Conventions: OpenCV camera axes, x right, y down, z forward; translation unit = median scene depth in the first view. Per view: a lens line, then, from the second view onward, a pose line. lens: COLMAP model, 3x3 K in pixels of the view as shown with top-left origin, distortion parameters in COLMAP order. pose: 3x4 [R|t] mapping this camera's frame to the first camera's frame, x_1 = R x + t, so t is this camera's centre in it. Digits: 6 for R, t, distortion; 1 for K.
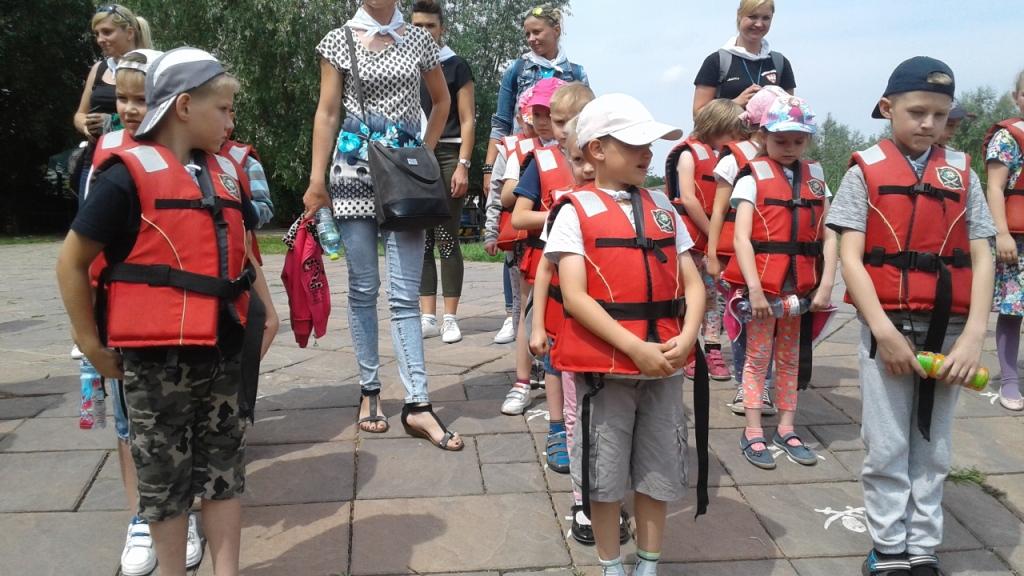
lens RADIAL K [[733.9, 0, 512.0], [0, 733.9, 288.0], [0, 0, 1]] dist [0.079186, -0.099128]
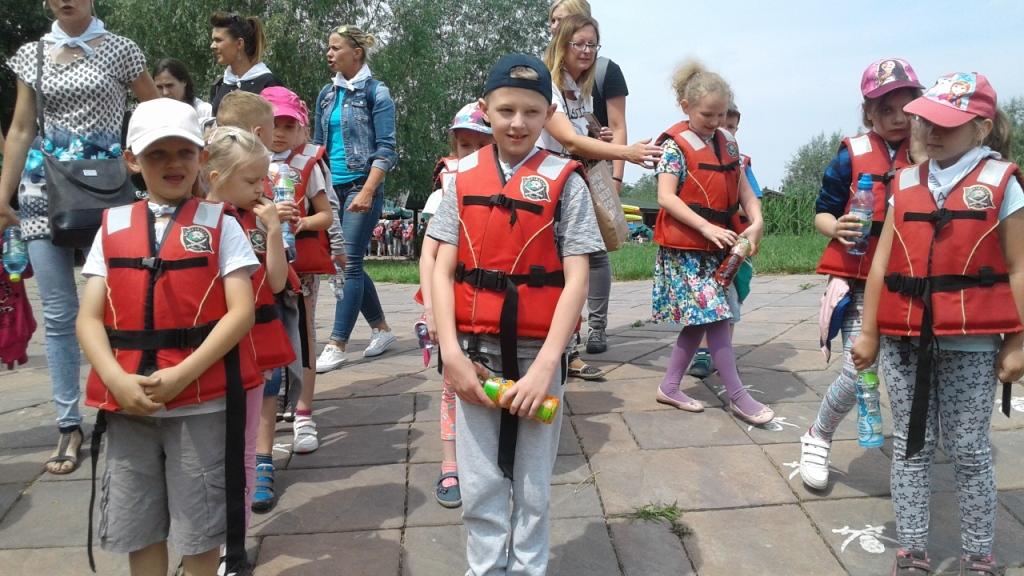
lens RADIAL K [[747.0, 0, 512.1], [0, 747.0, 283.0], [0, 0, 1]] dist [0.006990, -0.105534]
pose [[0.999955, -0.007823, 0.005387, 0.388906], [0.008002, 0.999389, -0.034033, -0.001073], [-0.005117, 0.034075, 0.999406, 0.065643]]
